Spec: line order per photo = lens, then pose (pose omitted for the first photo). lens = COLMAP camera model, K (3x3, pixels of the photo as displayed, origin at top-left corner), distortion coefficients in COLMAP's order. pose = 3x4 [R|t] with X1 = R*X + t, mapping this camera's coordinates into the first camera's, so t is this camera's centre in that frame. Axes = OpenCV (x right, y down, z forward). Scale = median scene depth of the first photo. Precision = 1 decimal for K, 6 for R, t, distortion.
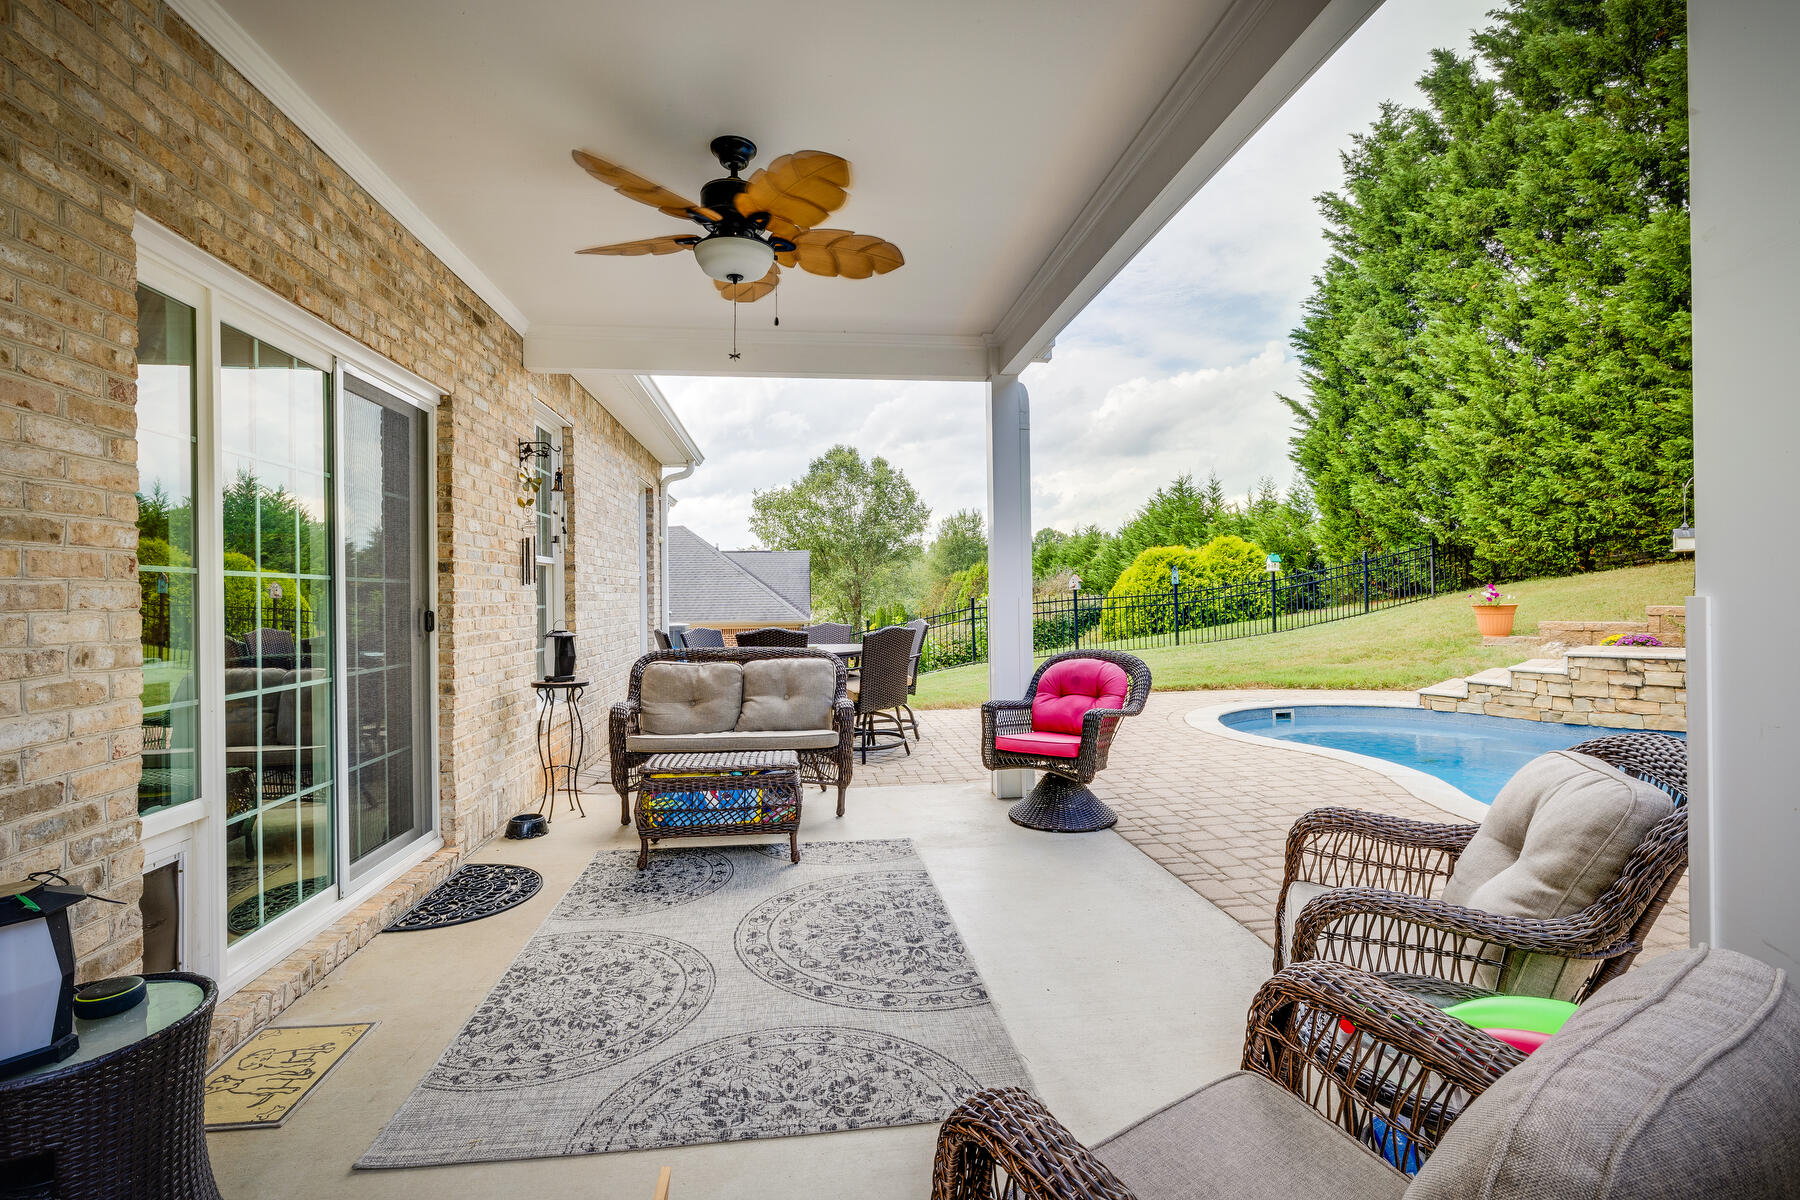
lens RADIAL K [[783.7, 0, 900.0], [0, 783.7, 600.0], [0, 0, 1]] dist [-0.000391, 0.000092]
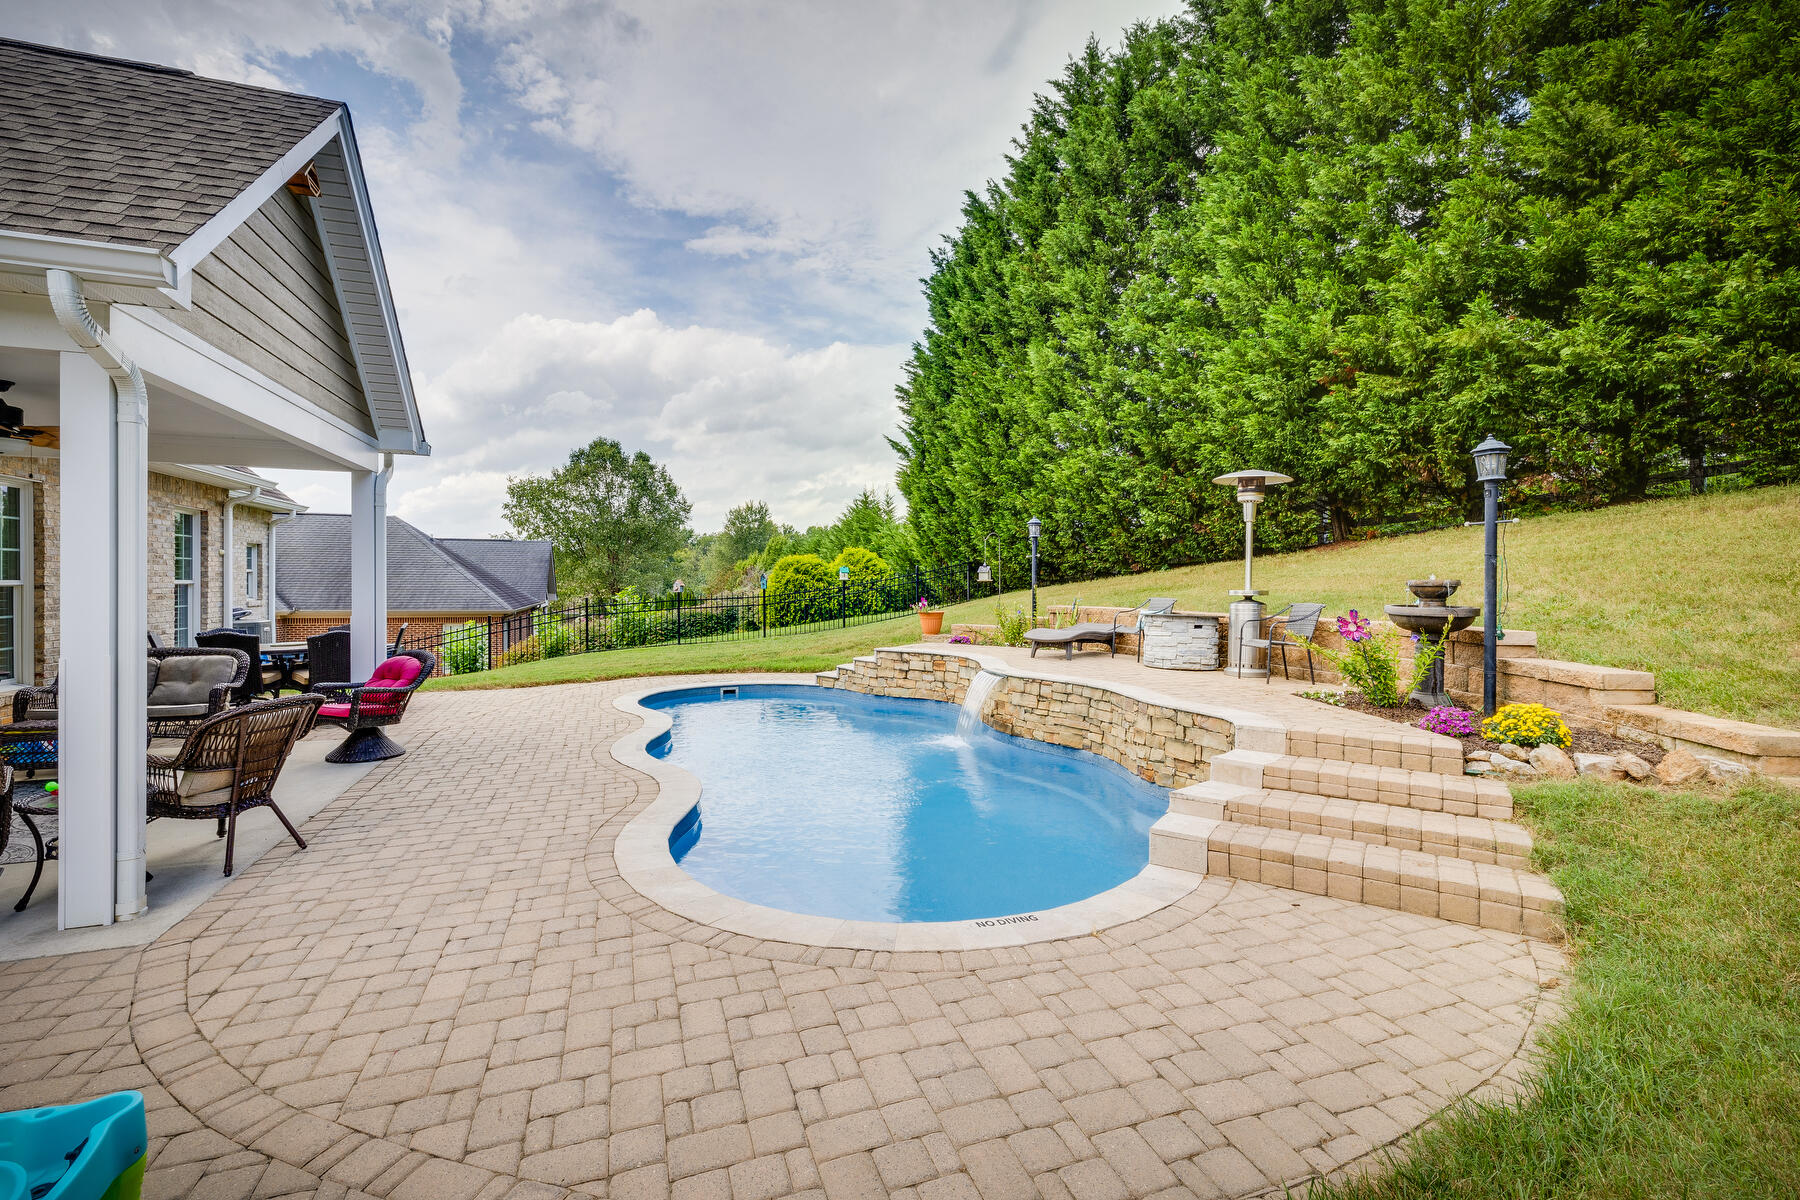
lens RADIAL K [[758.6, 0, 898.8], [0, 758.6, 593.5], [0, 0, 1]] dist [0.003293, 0.000329]
pose [[0.974762, 0.016496, 0.222635, 0.239007], [-0.018904, 0.999784, 0.008690, -0.022245], [-0.222444, -0.012680, 0.974863, -0.187211]]
